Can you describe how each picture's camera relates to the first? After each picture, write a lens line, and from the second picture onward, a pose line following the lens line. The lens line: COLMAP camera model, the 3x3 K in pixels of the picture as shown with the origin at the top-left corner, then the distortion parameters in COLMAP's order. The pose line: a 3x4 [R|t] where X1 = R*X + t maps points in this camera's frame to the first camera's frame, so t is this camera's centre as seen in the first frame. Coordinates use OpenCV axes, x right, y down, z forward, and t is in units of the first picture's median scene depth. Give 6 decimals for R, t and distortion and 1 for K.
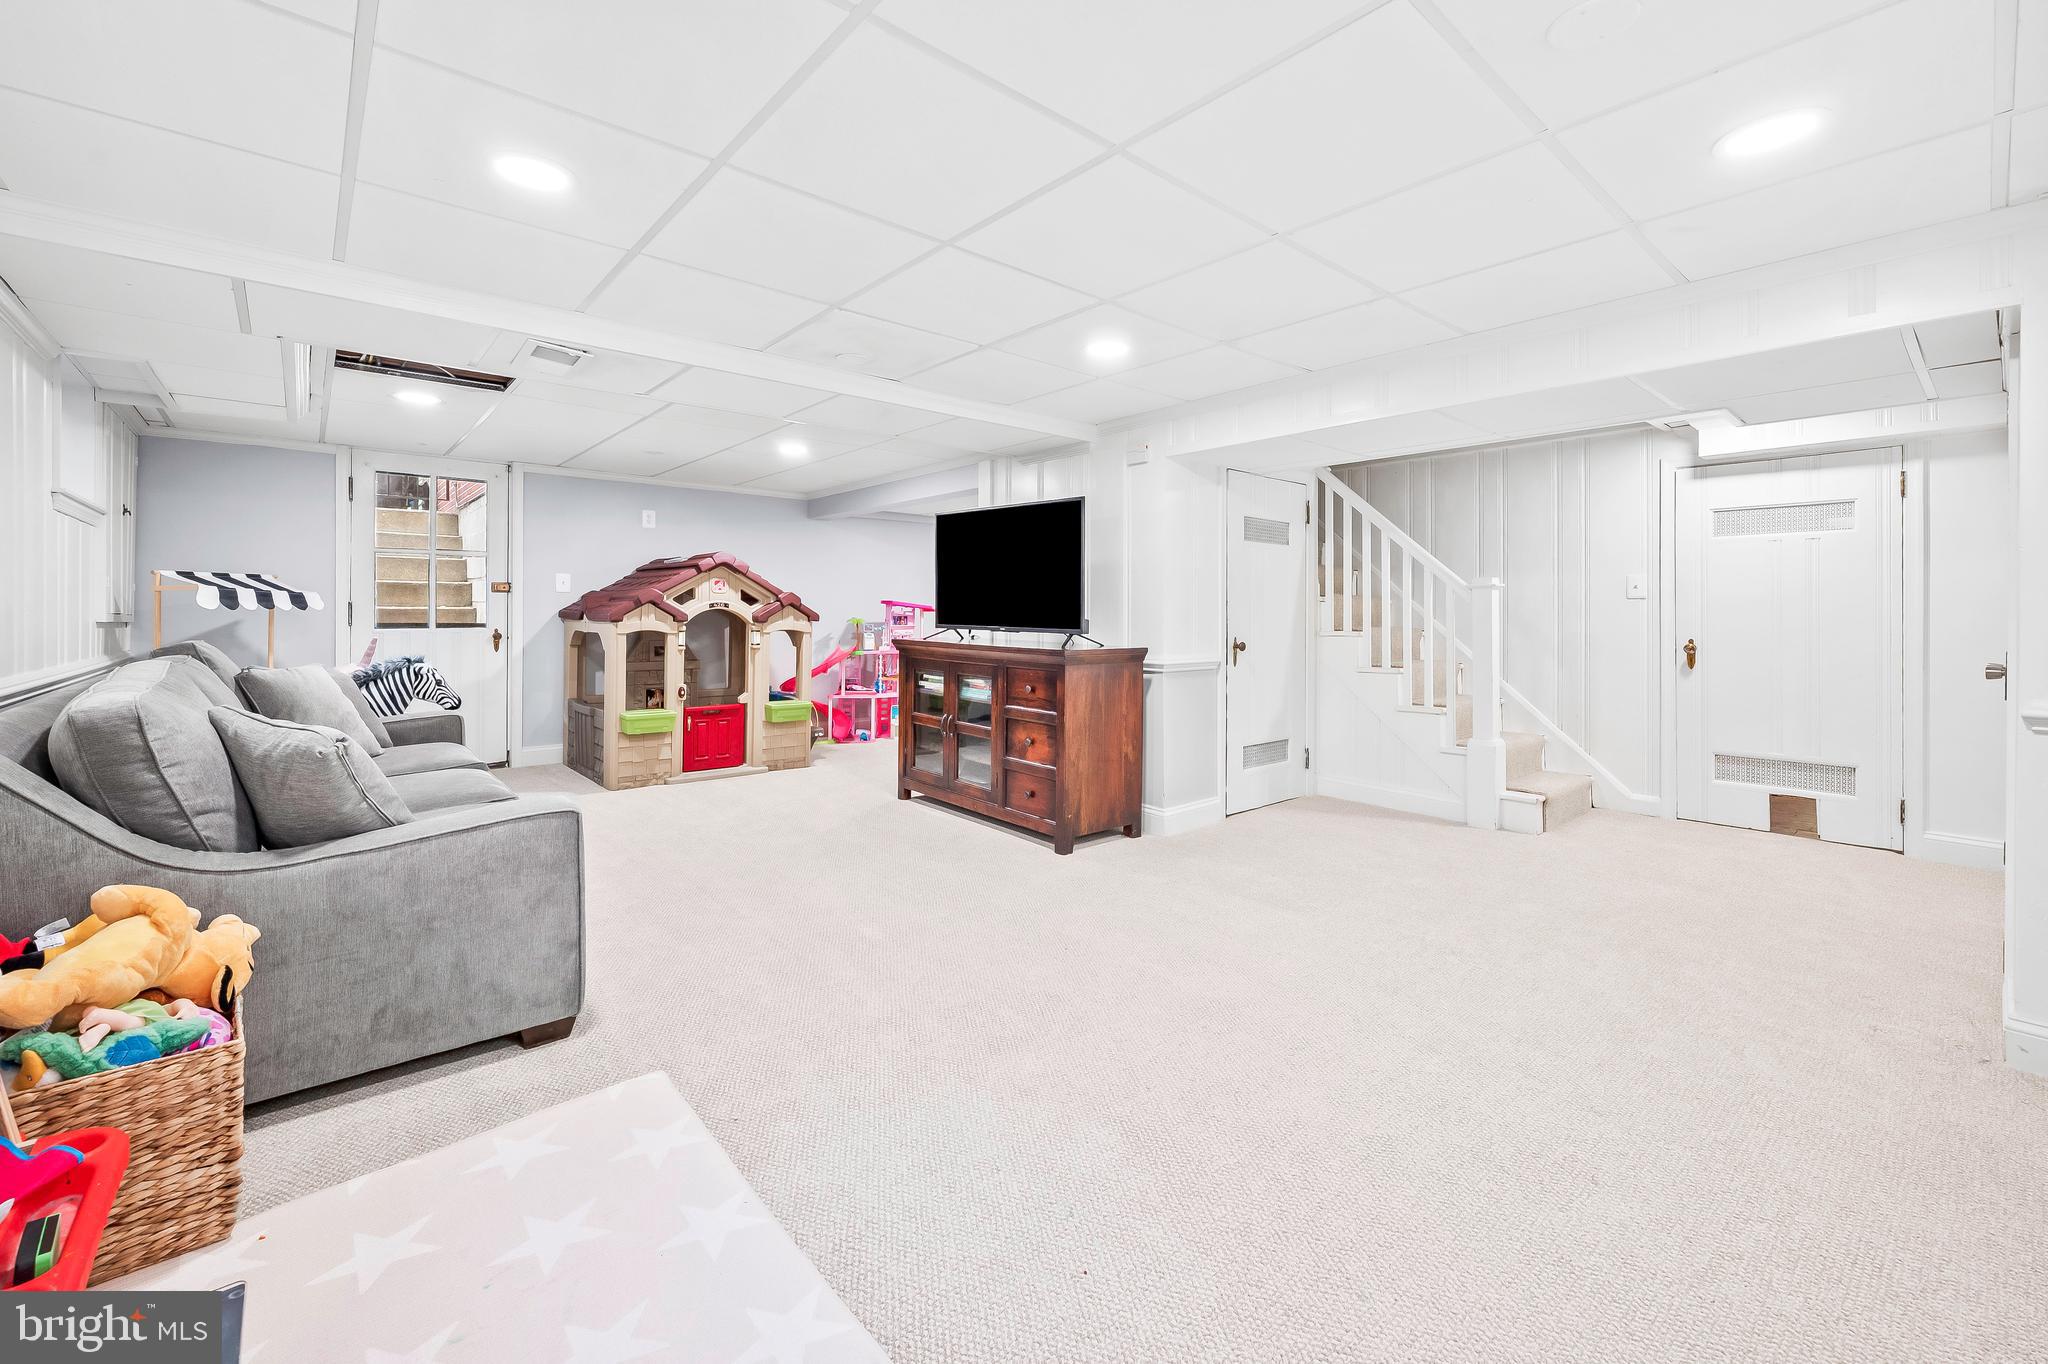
lens RADIAL K [[845.3, 0, 1022.1], [0, 845.3, 606.3], [0, 0, 1]] dist [-0.002213, -0.000185]
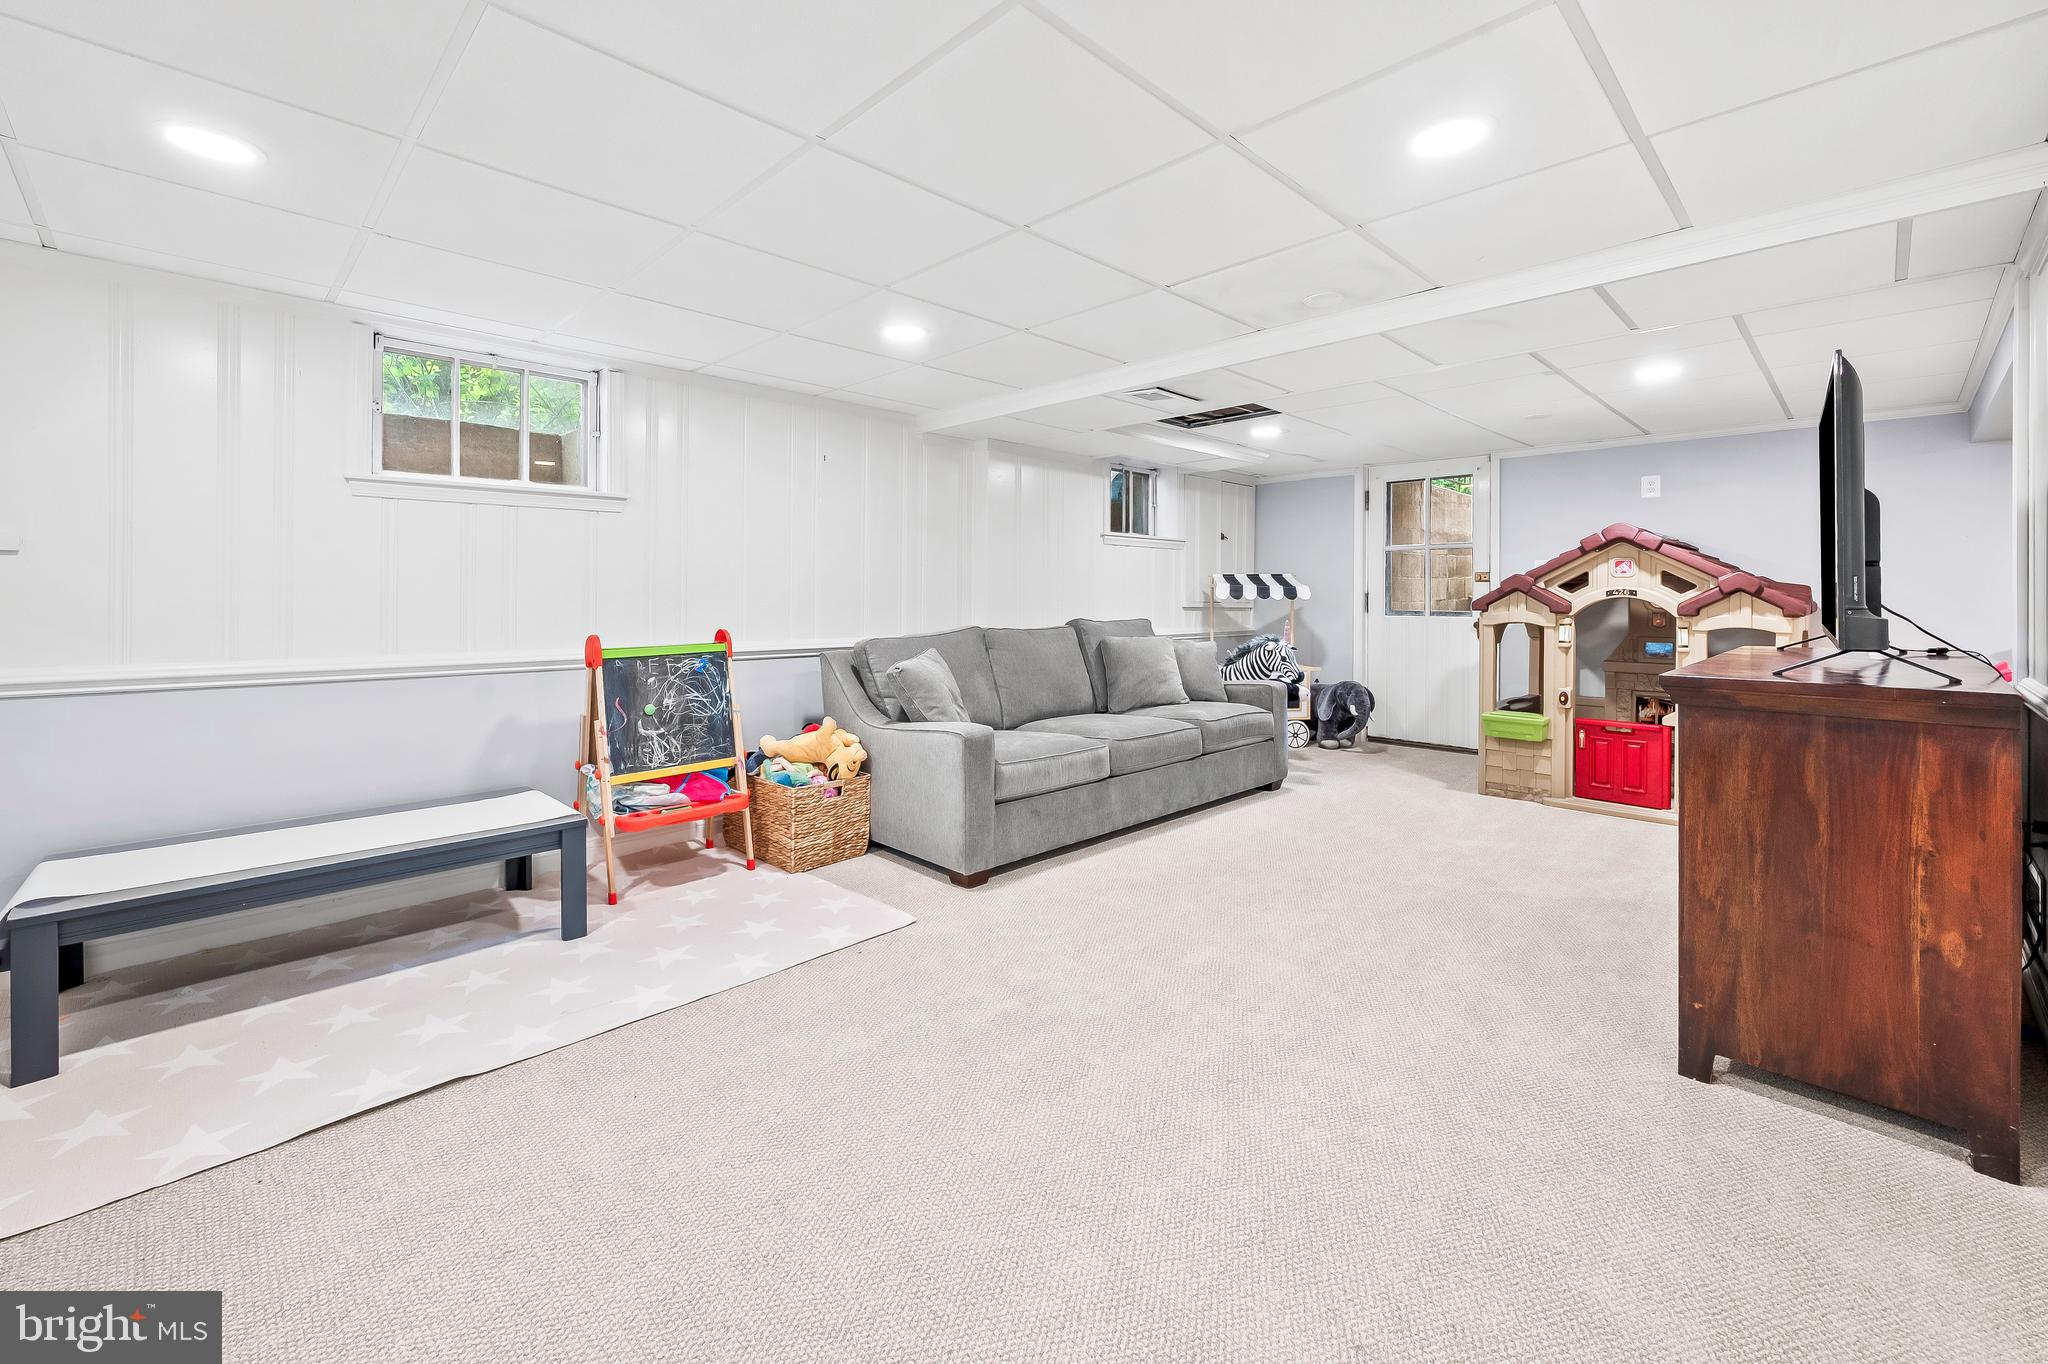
lens RADIAL K [[845.3, 0, 1022.1], [0, 845.3, 606.3], [0, 0, 1]] dist [-0.002213, -0.000185]
pose [[0.068185, 0.006028, -0.997654, 0.386186], [0.004774, 0.999968, 0.006368, 0.003668], [0.997661, -0.005197, 0.068154, 0.411573]]
